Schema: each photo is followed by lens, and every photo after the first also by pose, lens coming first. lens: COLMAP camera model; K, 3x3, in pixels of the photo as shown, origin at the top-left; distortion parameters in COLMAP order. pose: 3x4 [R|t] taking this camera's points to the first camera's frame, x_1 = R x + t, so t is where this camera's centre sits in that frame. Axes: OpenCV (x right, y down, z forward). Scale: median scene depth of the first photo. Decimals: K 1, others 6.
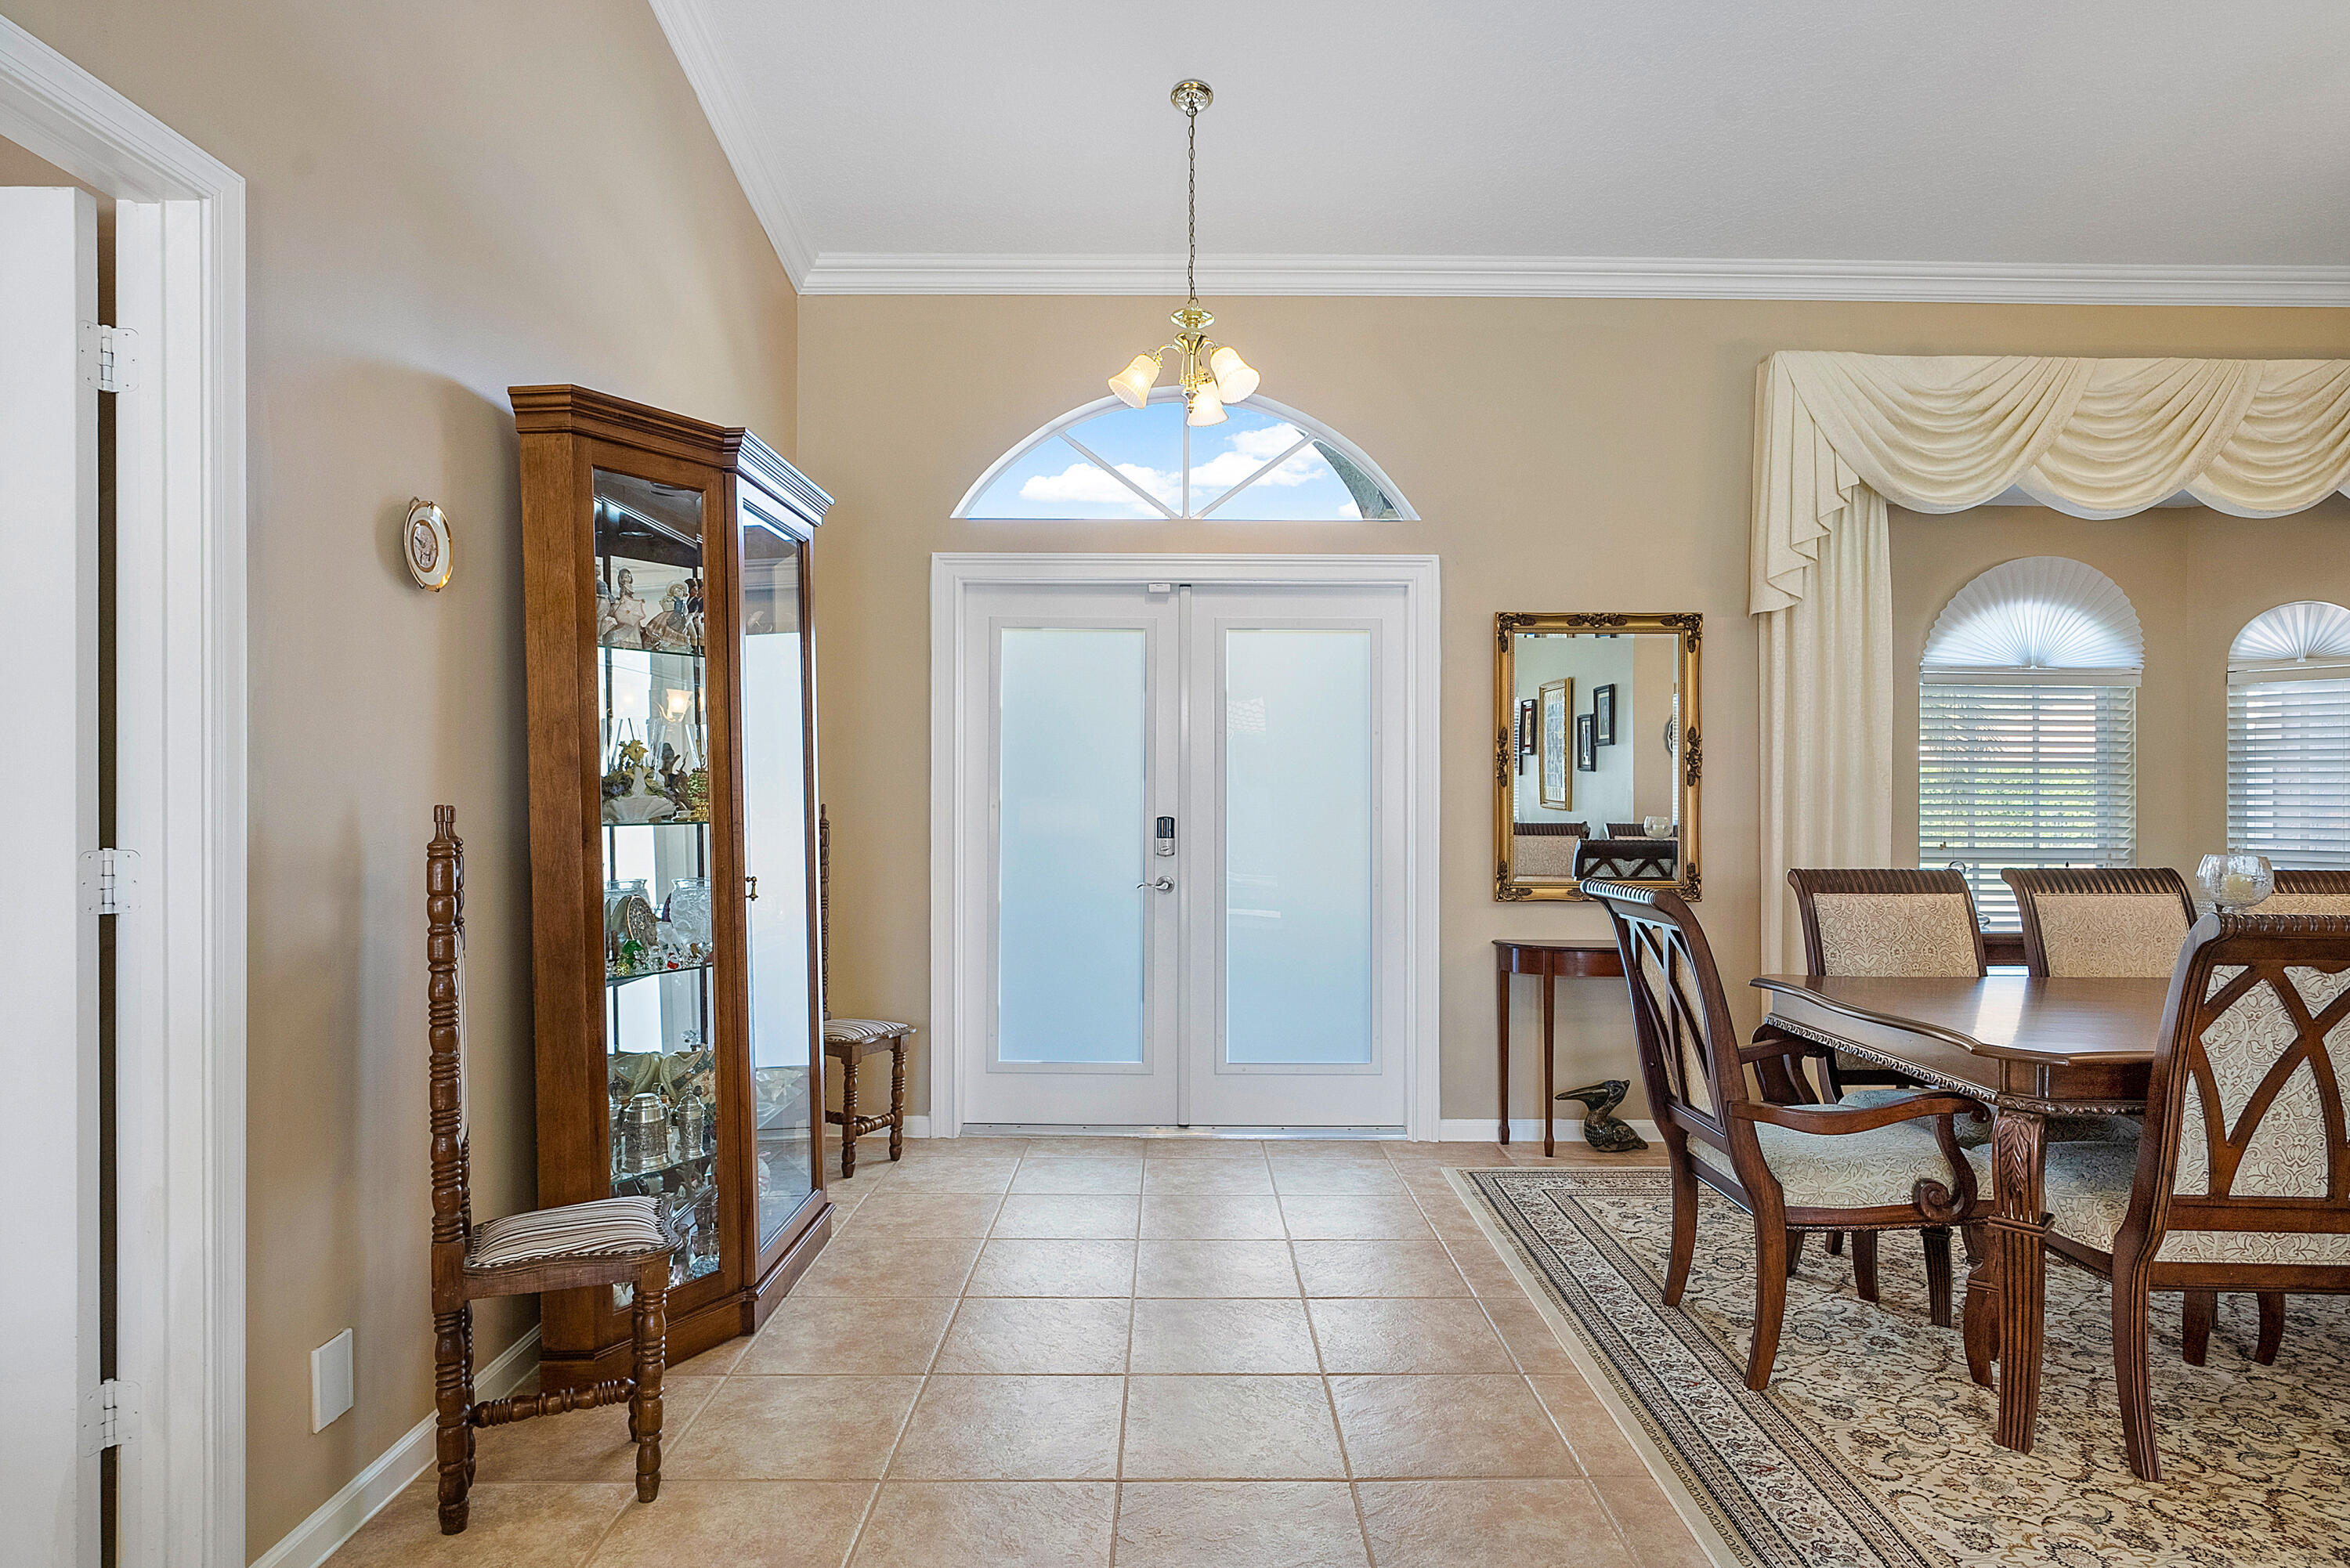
lens RADIAL K [[1296.6, 0, 1176.4], [0, 1296.6, 784.5], [0, 0, 1]] dist [-0.001937, -0.000849]
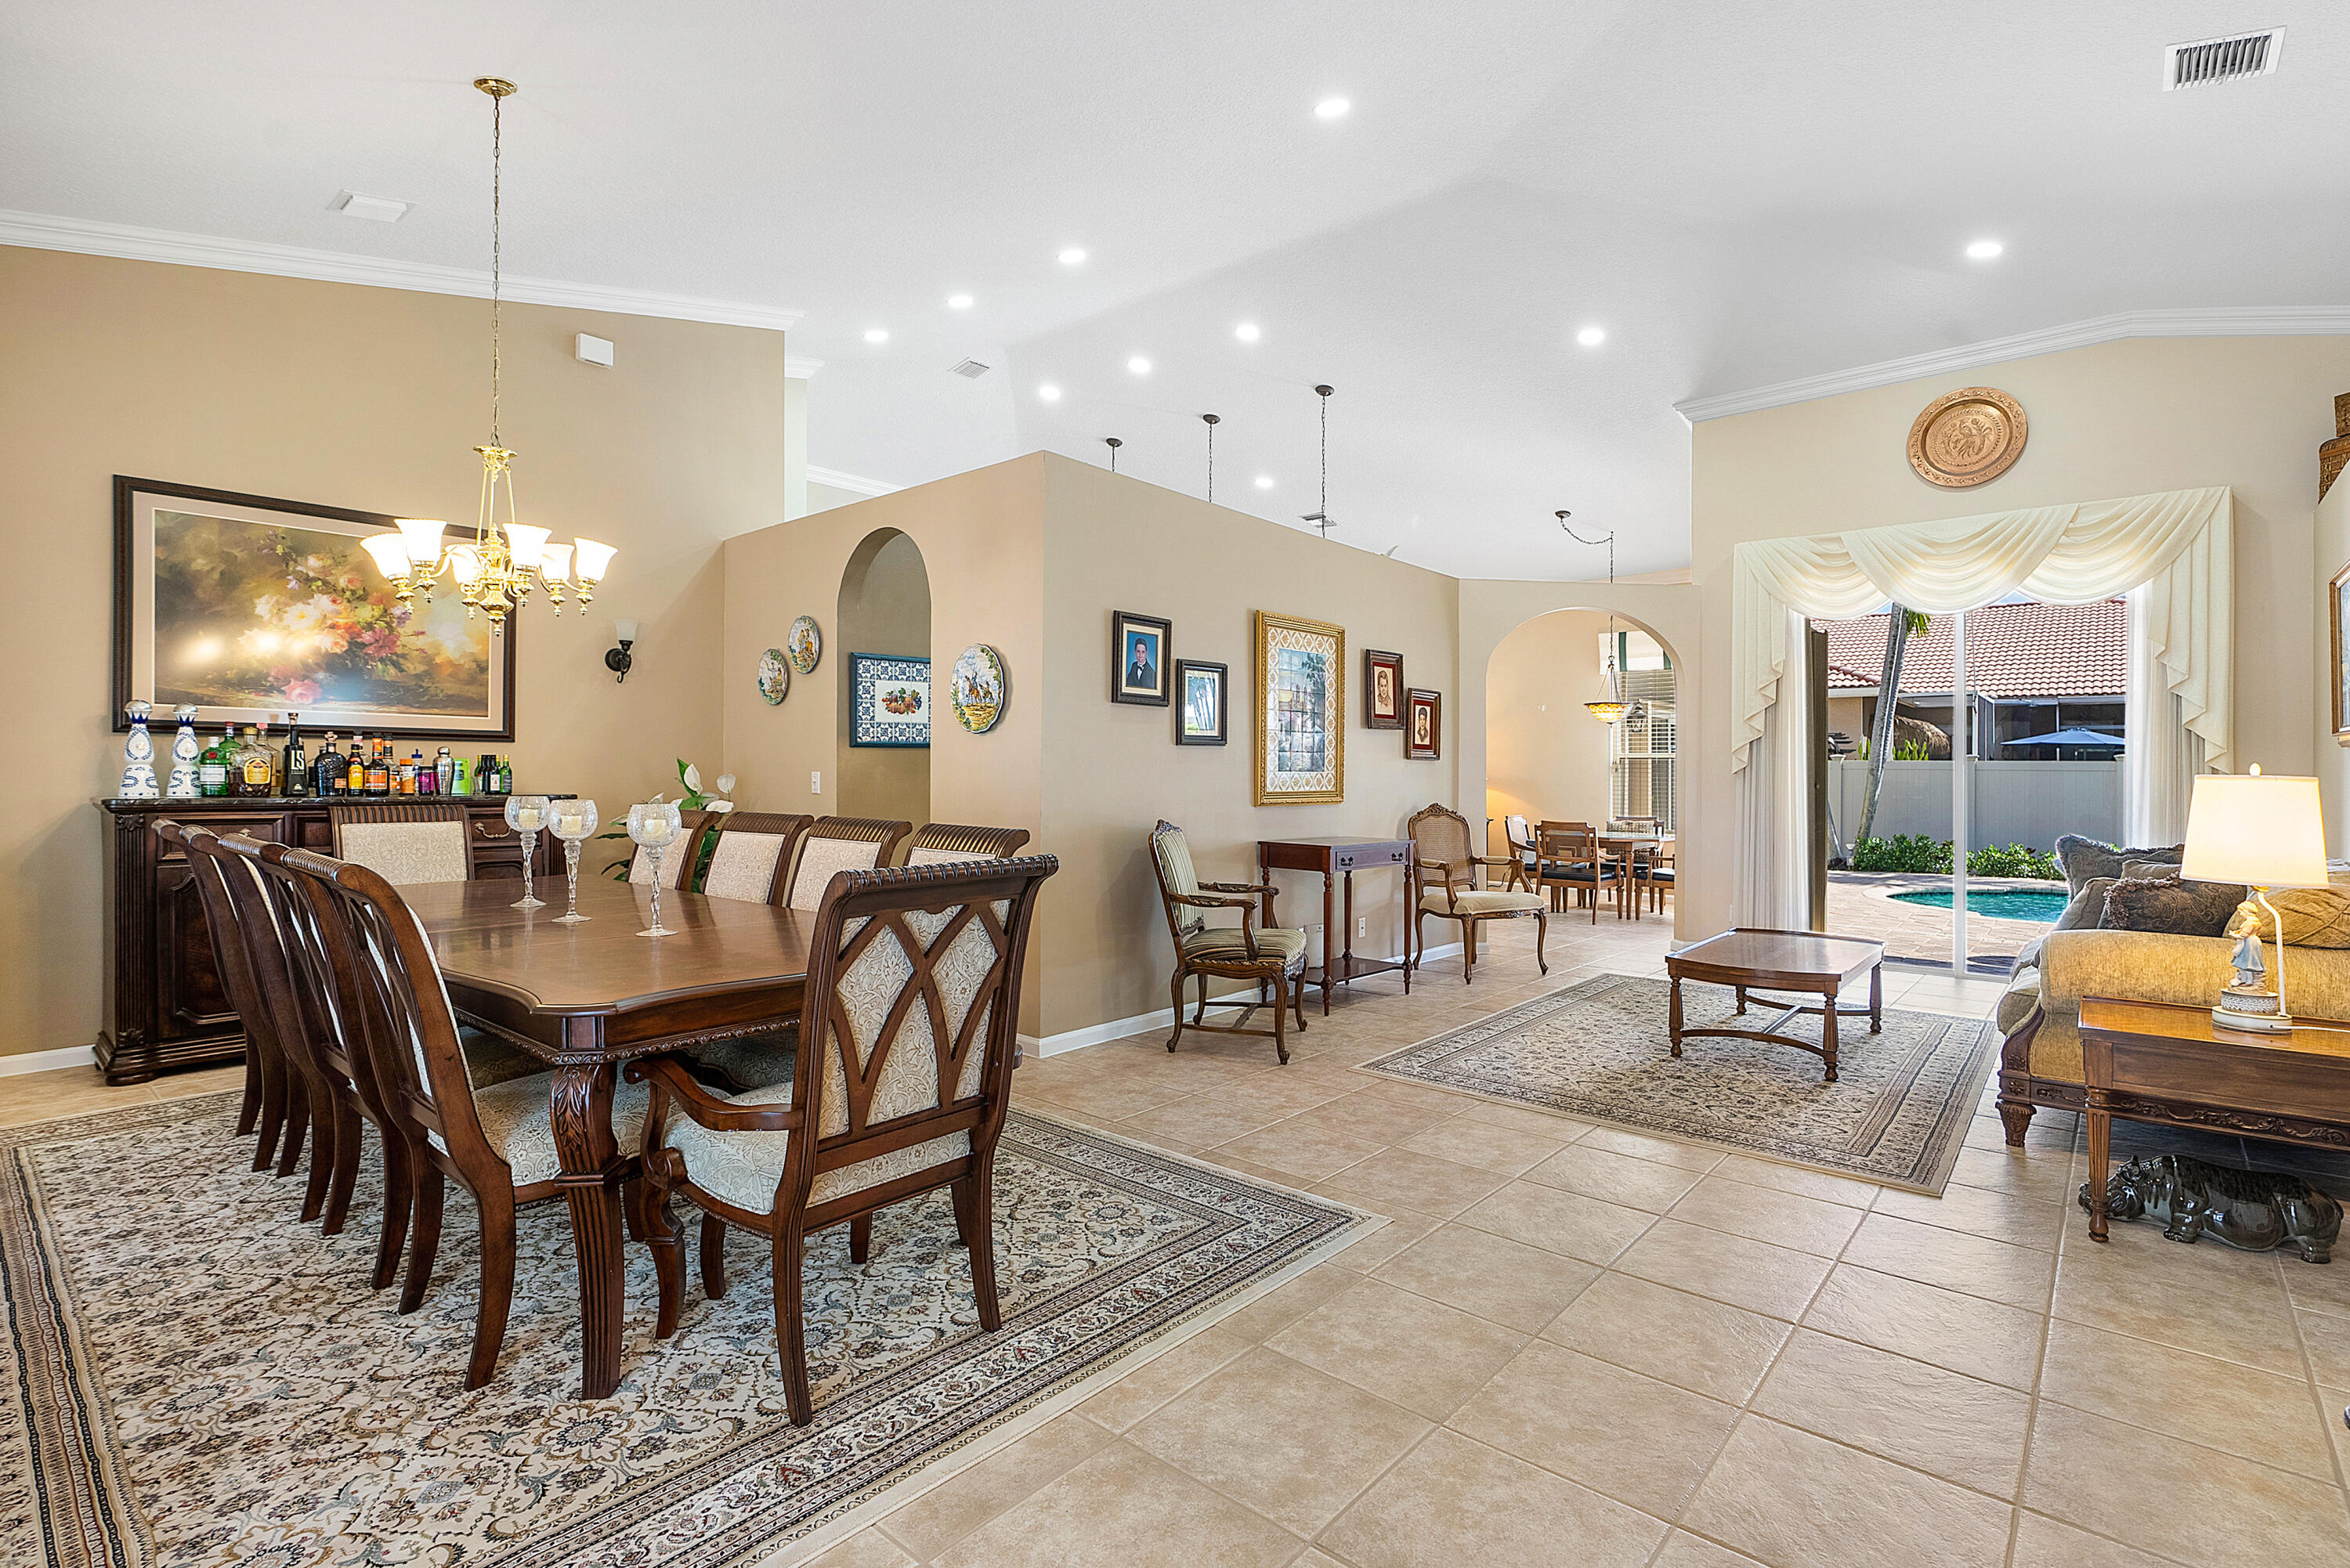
lens RADIAL K [[1092.8, 0, 1188.4], [0, 1092.8, 781.3], [0, 0, 1]] dist [-0.002608, 0.000161]
pose [[-0.750574, -0.026523, 0.660254, -0.149405], [-0.024909, 0.999620, 0.011839, 0.001033], [-0.660316, -0.007560, -0.750949, 0.921825]]
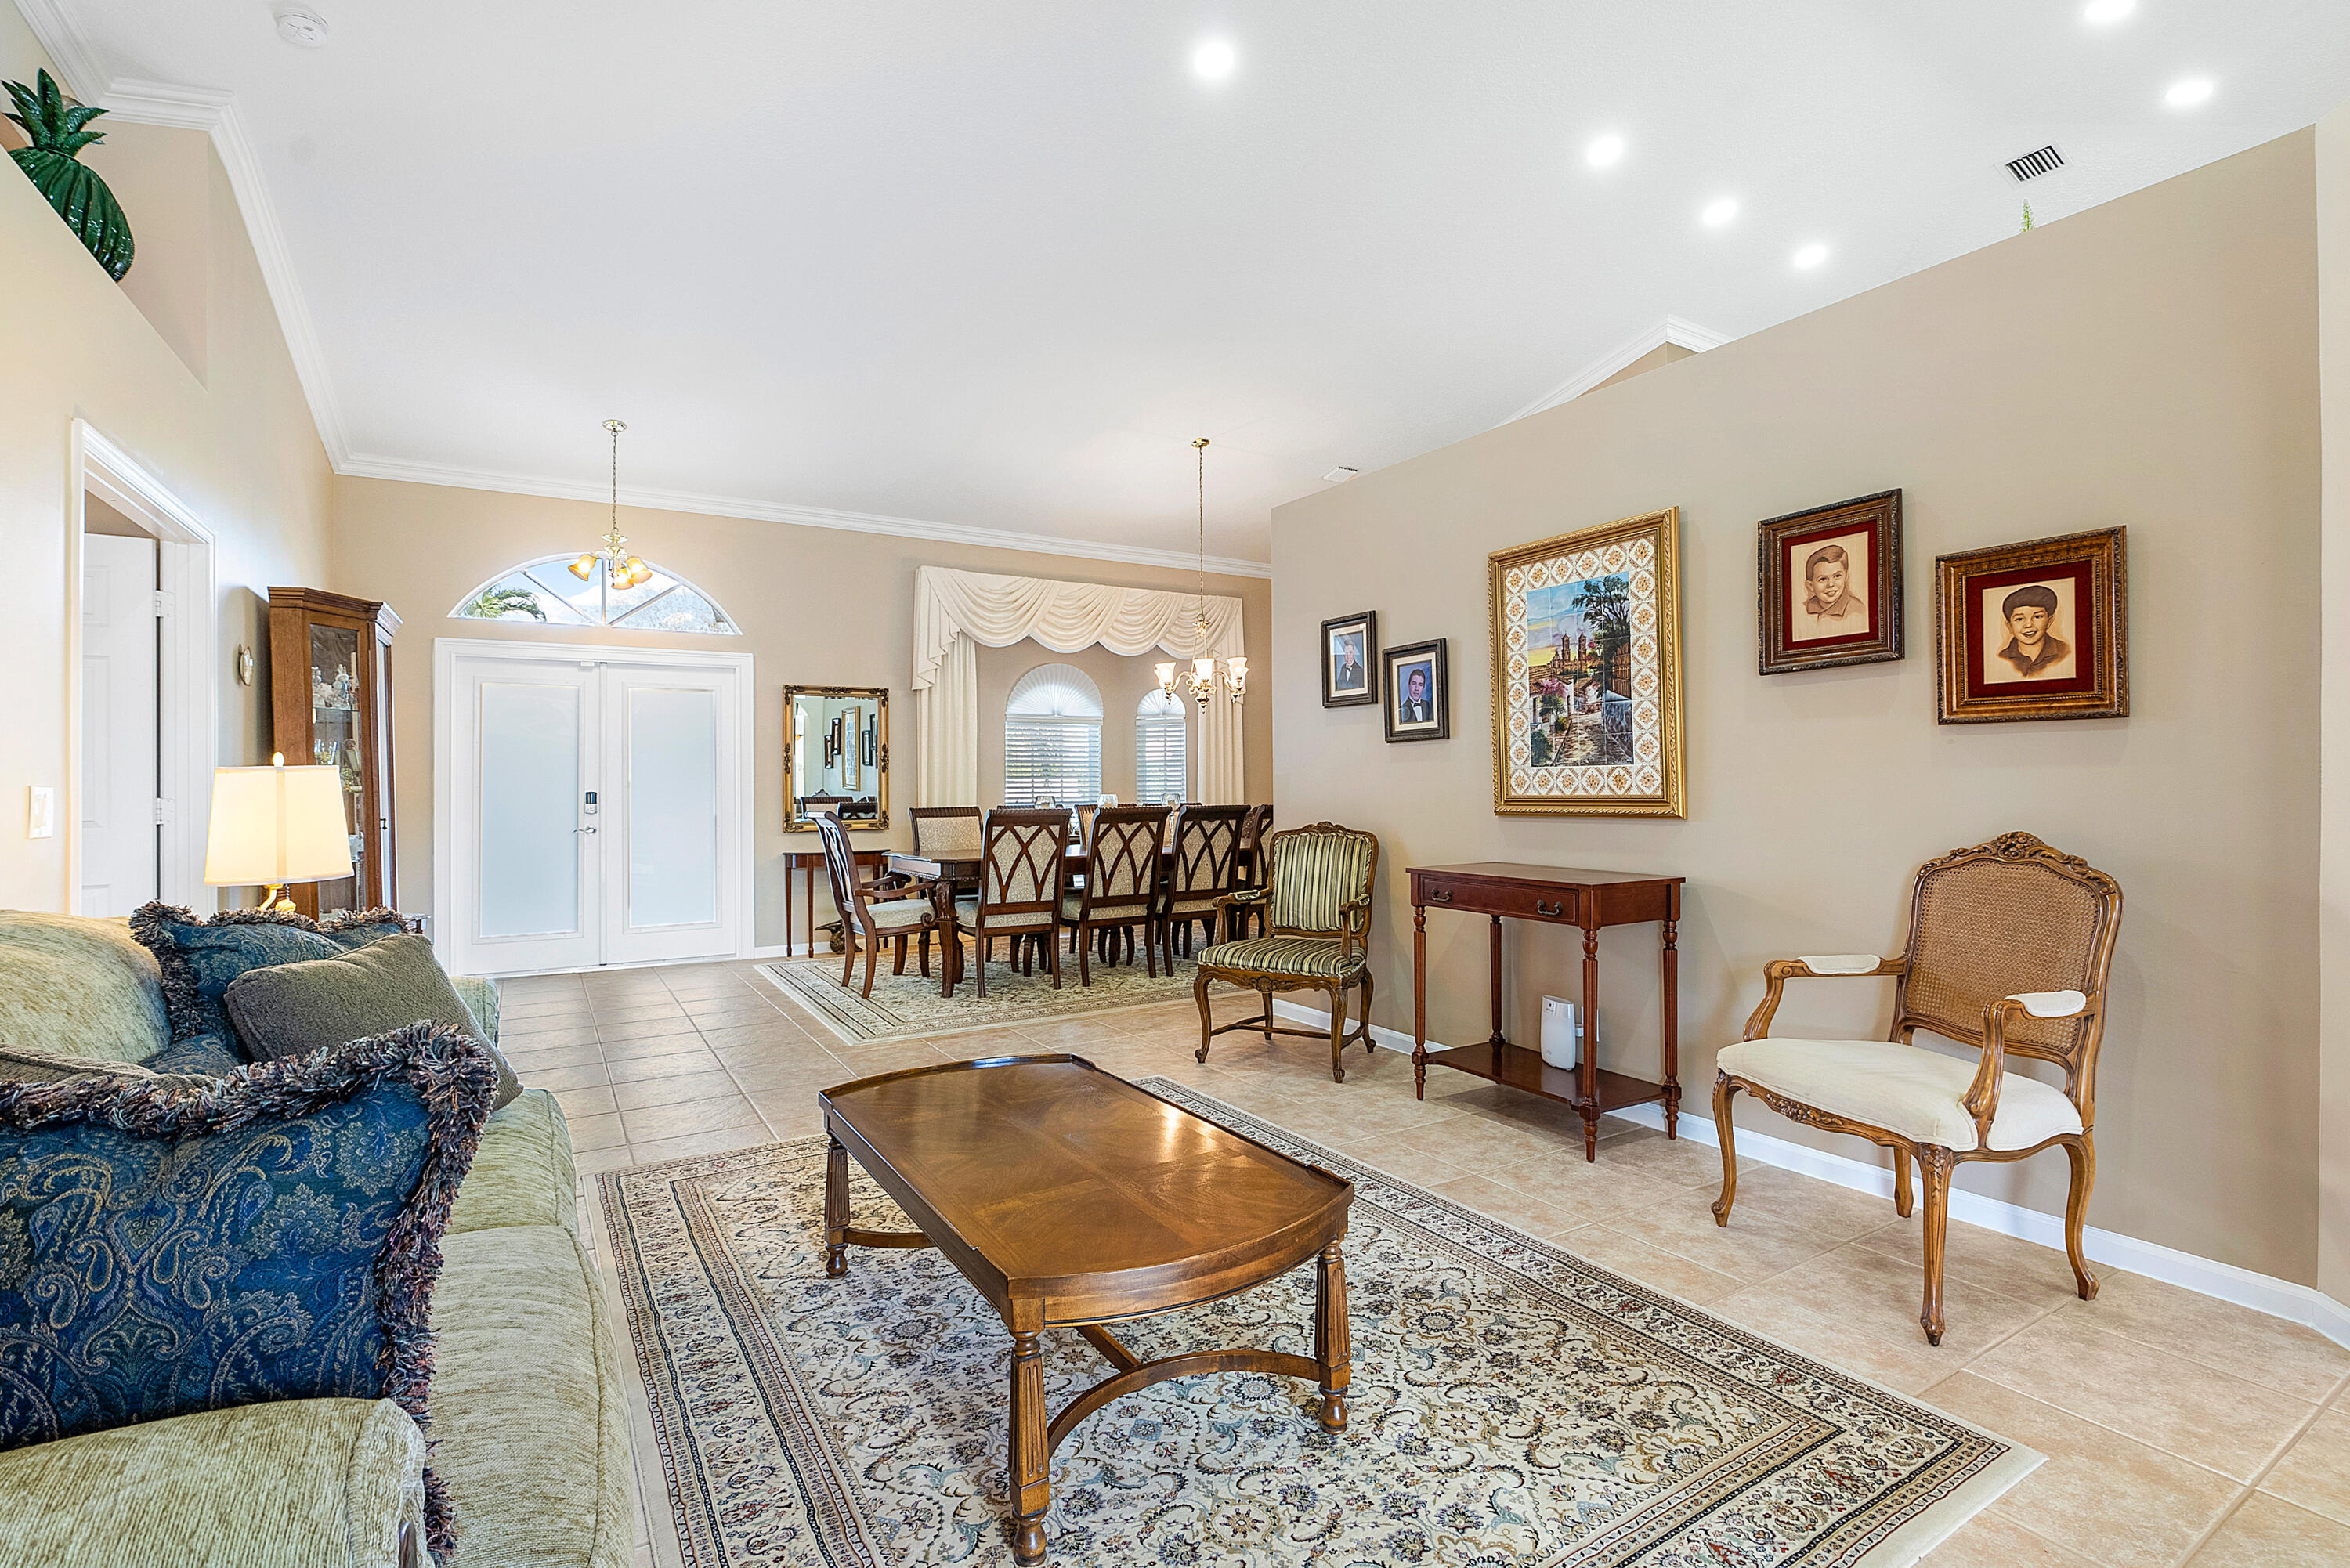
lens RADIAL K [[1092.8, 0, 1186.2], [0, 1092.8, 766.8], [0, 0, 1]] dist [-0.002608, 0.000161]
pose [[0.857534, -0.002059, 0.514423, -0.081524], [0.006299, 0.999959, -0.006497, 0.005836], [-0.514388, 0.008812, 0.857512, -0.735423]]
